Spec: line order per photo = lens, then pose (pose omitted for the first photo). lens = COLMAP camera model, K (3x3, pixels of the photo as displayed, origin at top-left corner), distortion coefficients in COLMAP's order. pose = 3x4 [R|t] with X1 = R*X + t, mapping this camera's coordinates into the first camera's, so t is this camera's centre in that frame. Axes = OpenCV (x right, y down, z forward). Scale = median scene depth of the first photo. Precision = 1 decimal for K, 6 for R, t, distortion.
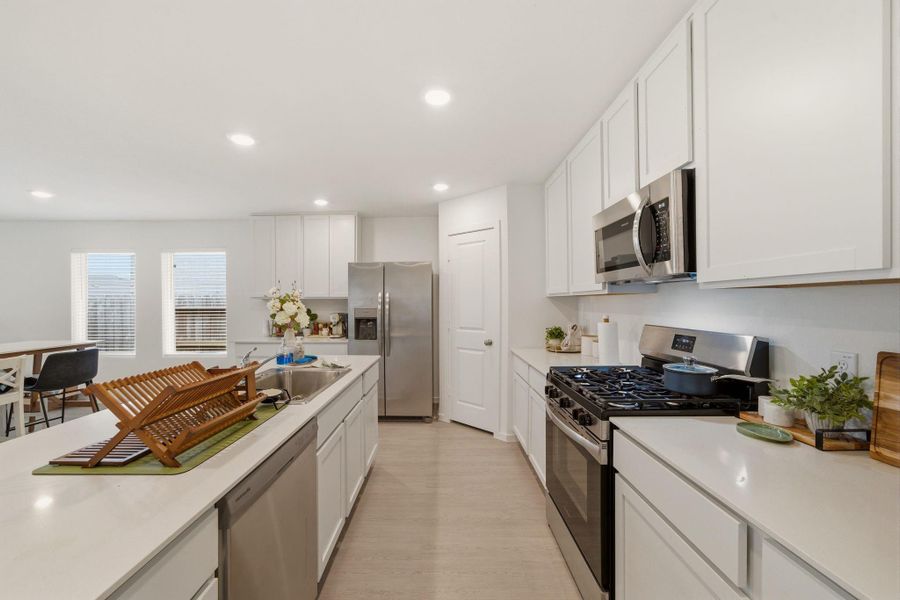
lens RADIAL K [[360.9, 0, 440.0], [0, 360.9, 303.6], [0, 0, 1]] dist [-0.000285, 0.000375]
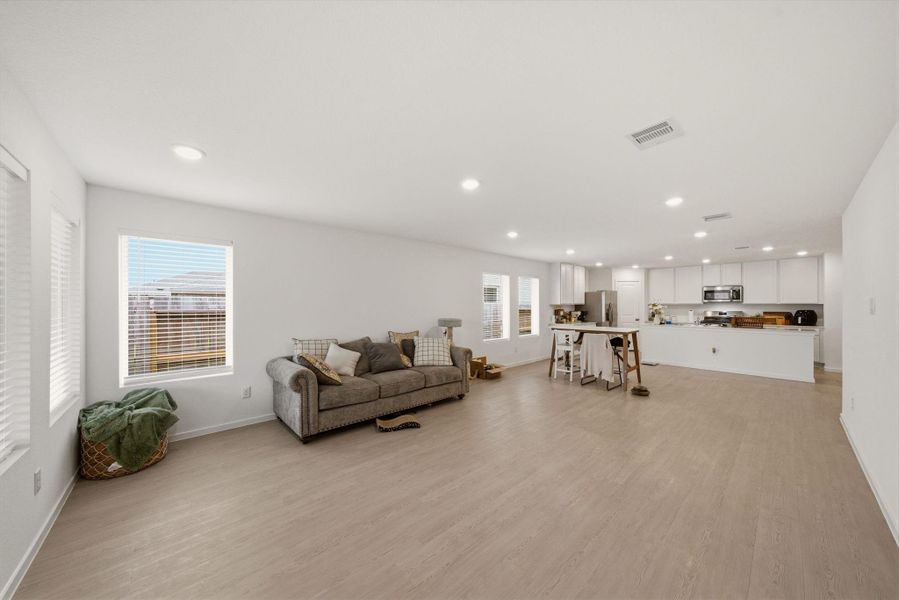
lens RADIAL K [[316.7, 0, 449.5], [0, 316.7, 300.0], [0, 0, 1]] dist [0.020454, 0.000165]
pose [[0.713109, 0.015893, 0.700873, -2.953839], [0.002655, 0.999675, -0.025369, 0.007474], [-0.701048, 0.019952, 0.712835, 0.222669]]
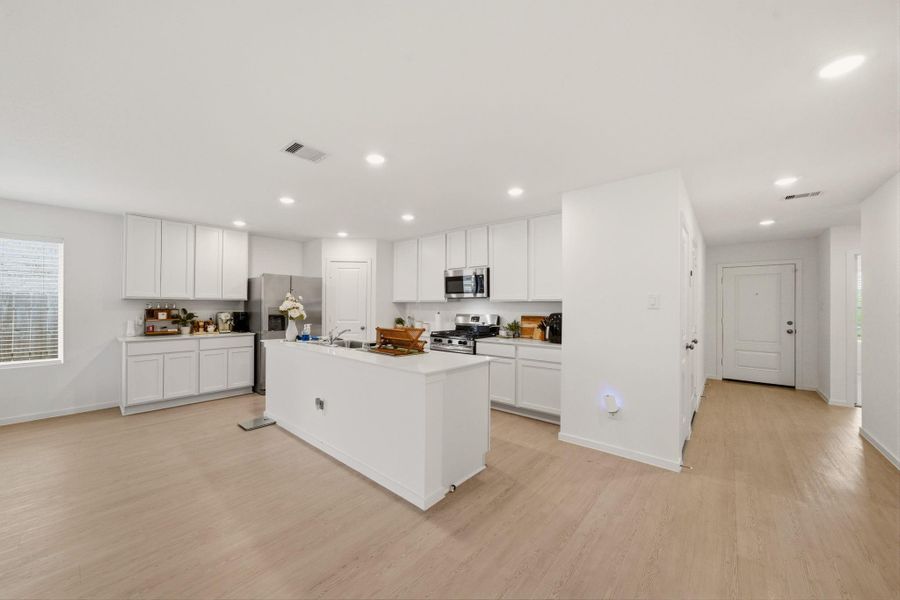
lens RADIAL K [[325.2, 0, 438.9], [0, 325.2, 304.4], [0, 0, 1]] dist [-0.000181, 0.000036]
pose [[0.656790, 0.014640, 0.753931, -0.844091], [-0.006643, 0.999885, -0.013629, 0.014338], [-0.754044, 0.003943, 0.656812, -0.306557]]
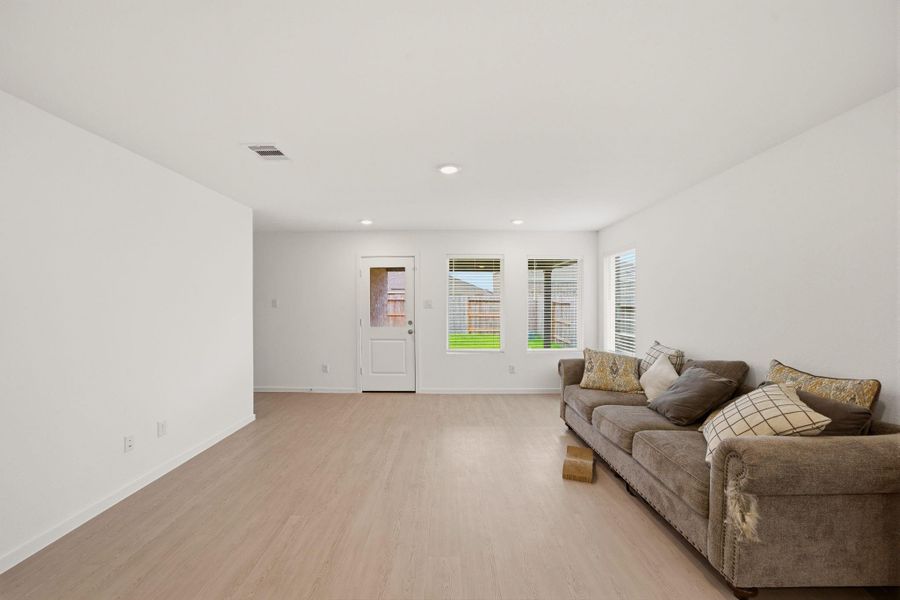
lens RADIAL K [[360.9, 0, 440.0], [0, 360.9, 303.6], [0, 0, 1]] dist [-0.000285, 0.000375]
pose [[-0.001988, 0.004527, -0.999988, -1.458332], [-0.000276, 0.999990, 0.004527, -0.001130], [0.999998, 0.000285, -0.001987, 0.764541]]
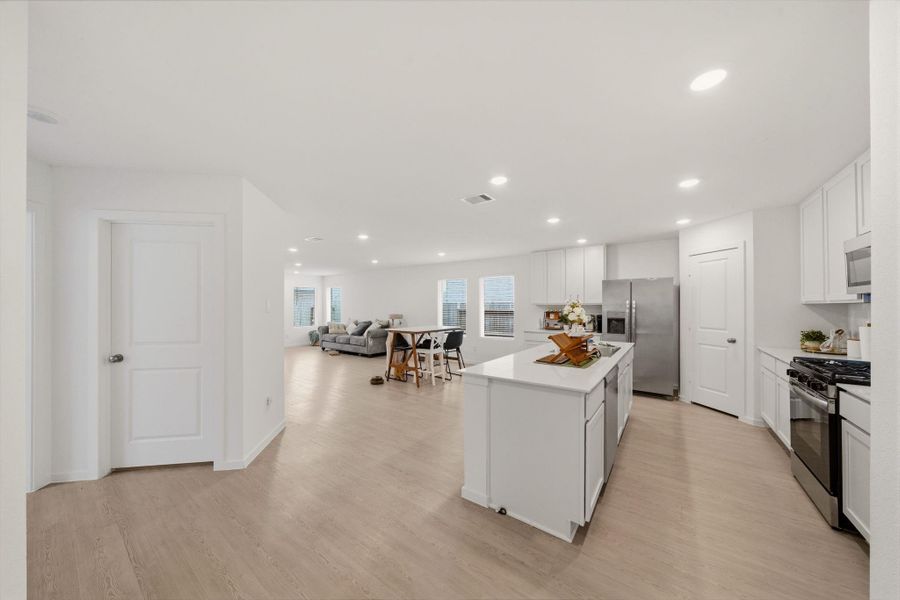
lens RADIAL K [[303.7, 0, 450.5], [0, 303.7, 304.5], [0, 0, 1]] dist [0.007234, 0.000100]
pose [[0.816586, 0.000330, -0.577223, -0.050081], [-0.005920, 0.999952, -0.007802, -0.002388], [0.577193, 0.009788, 0.816549, -0.418664]]
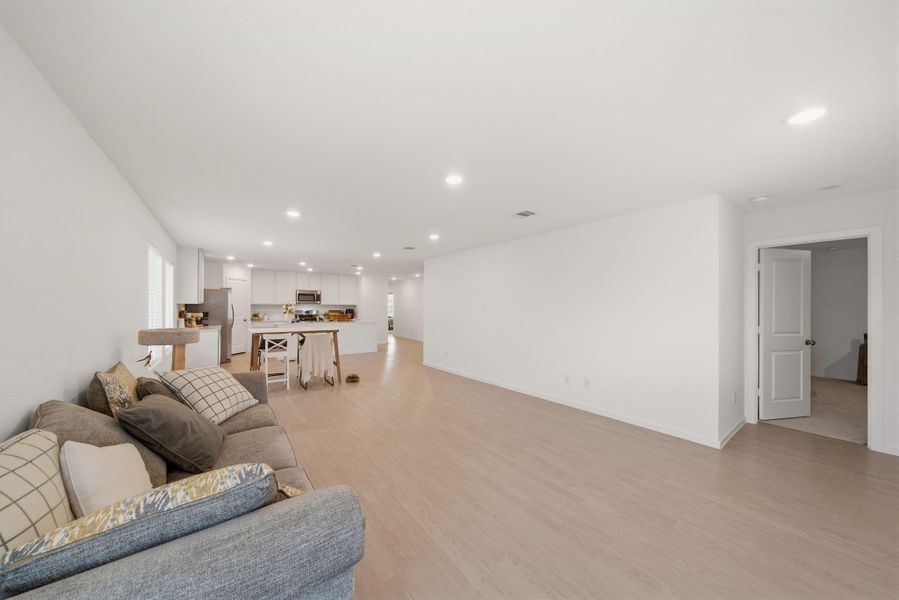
lens RADIAL K [[303.3, 0, 450.0], [0, 303.3, 304.5], [0, 0, 1]] dist [0.007234, 0.000100]
pose [[-0.628055, 0.008430, 0.778123, -2.913440], [0.005078, 0.999964, -0.006734, 0.005895], [-0.778152, -0.000278, -0.628075, 1.310889]]
